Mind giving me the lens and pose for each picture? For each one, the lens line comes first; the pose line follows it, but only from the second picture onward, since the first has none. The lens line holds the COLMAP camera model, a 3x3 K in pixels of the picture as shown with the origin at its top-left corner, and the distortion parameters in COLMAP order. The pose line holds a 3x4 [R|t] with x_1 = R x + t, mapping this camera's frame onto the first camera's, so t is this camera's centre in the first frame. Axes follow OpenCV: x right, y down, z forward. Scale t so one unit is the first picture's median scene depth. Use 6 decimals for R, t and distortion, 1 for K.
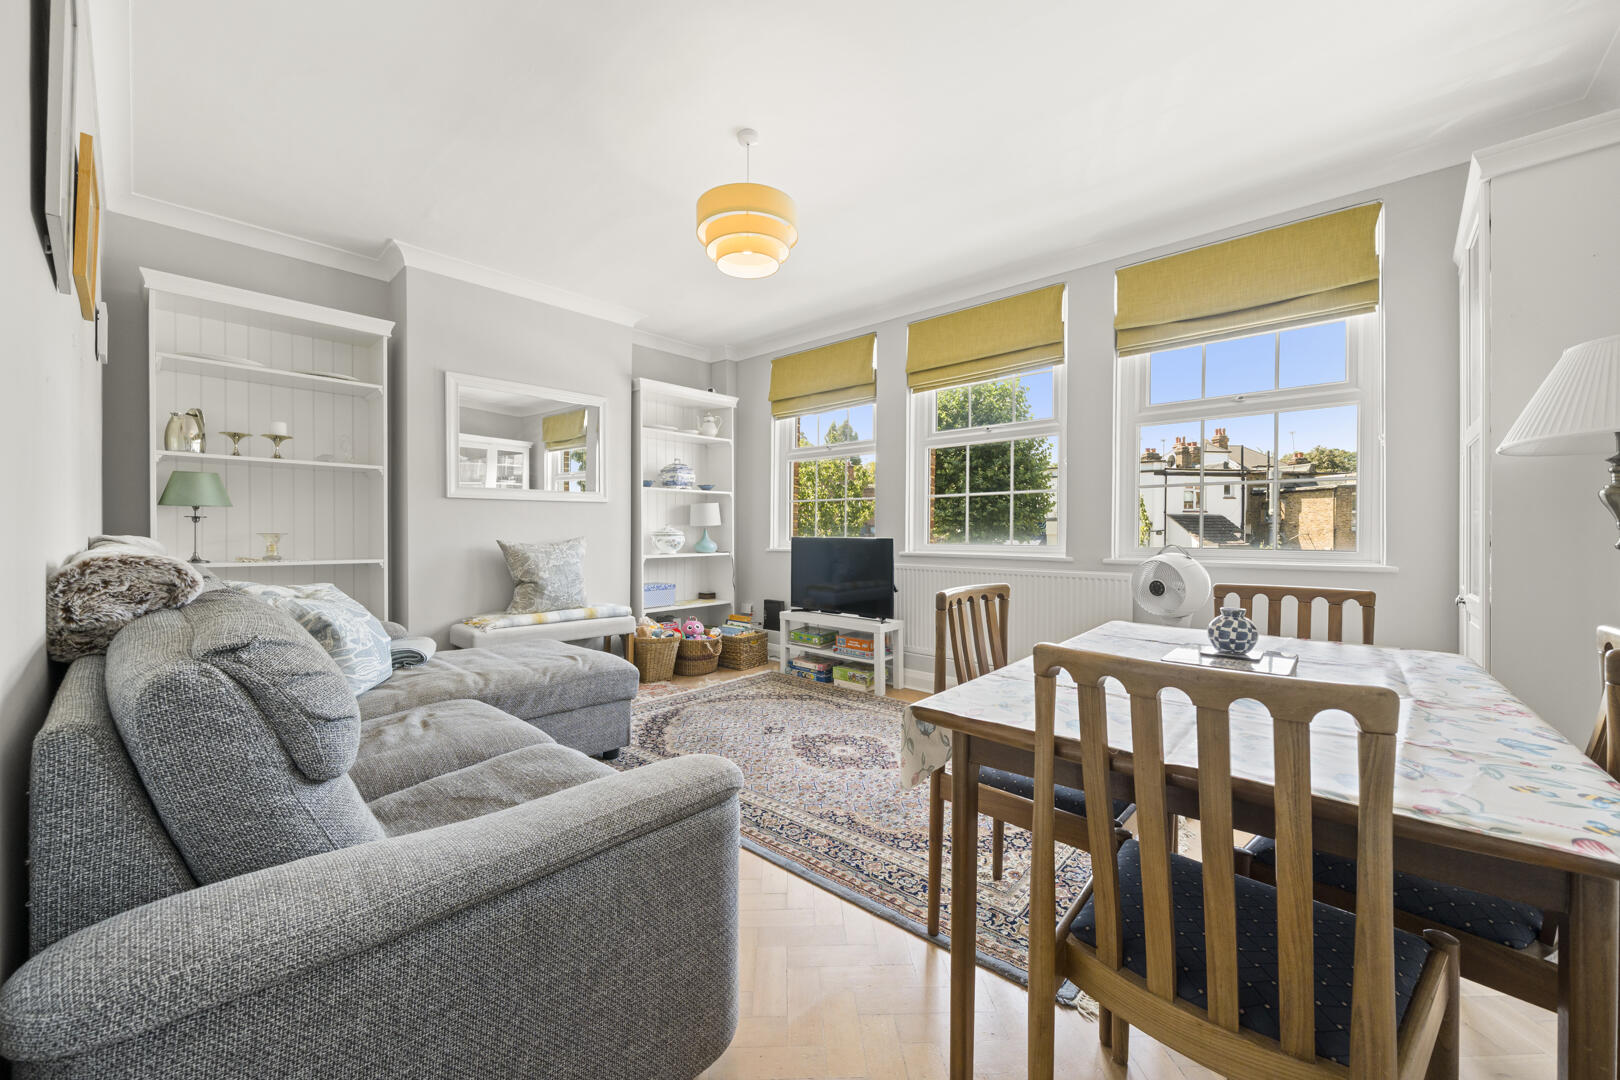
lens RADIAL K [[620.1, 0, 809.1], [0, 620.1, 534.4], [0, 0, 1]] dist [-0.000004, 0.000009]
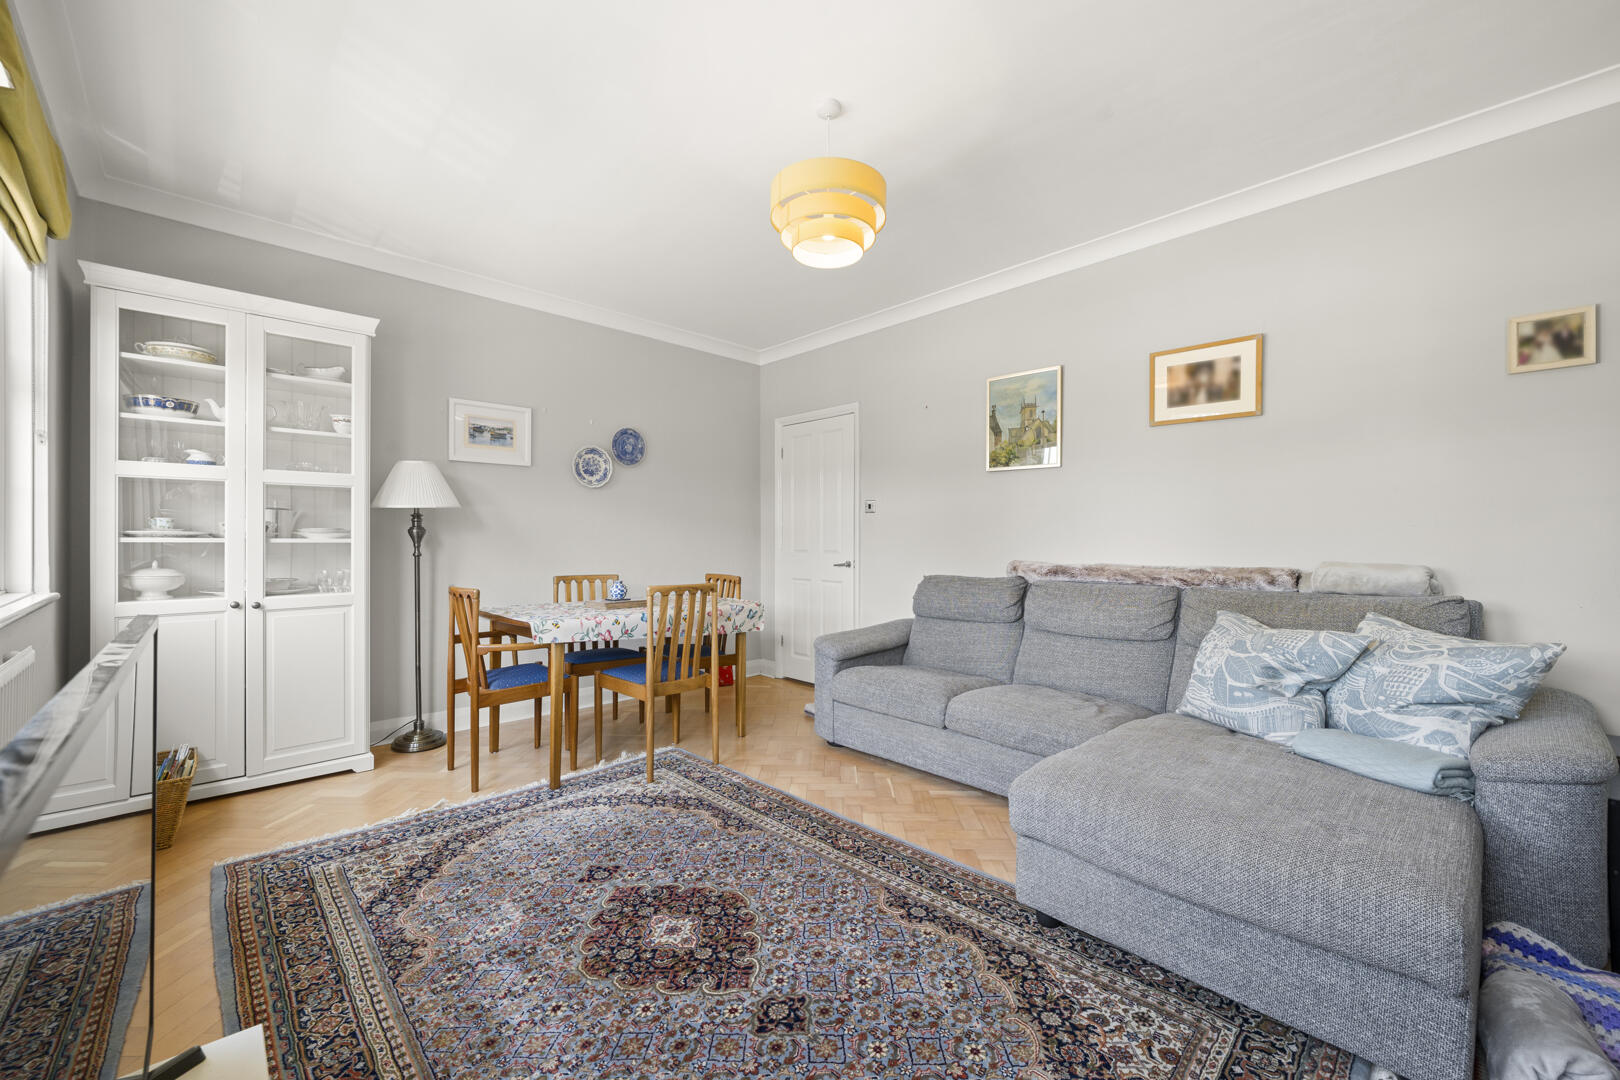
lens RADIAL K [[628.3, 0, 809.8], [0, 628.3, 543.6], [0, 0, 1]] dist [0.000038, 0.000002]
pose [[-0.997986, -0.013609, 0.061954, -0.106004], [-0.013855, 0.999898, -0.003537, -0.018294], [-0.061899, -0.004388, -0.998073, 1.562614]]
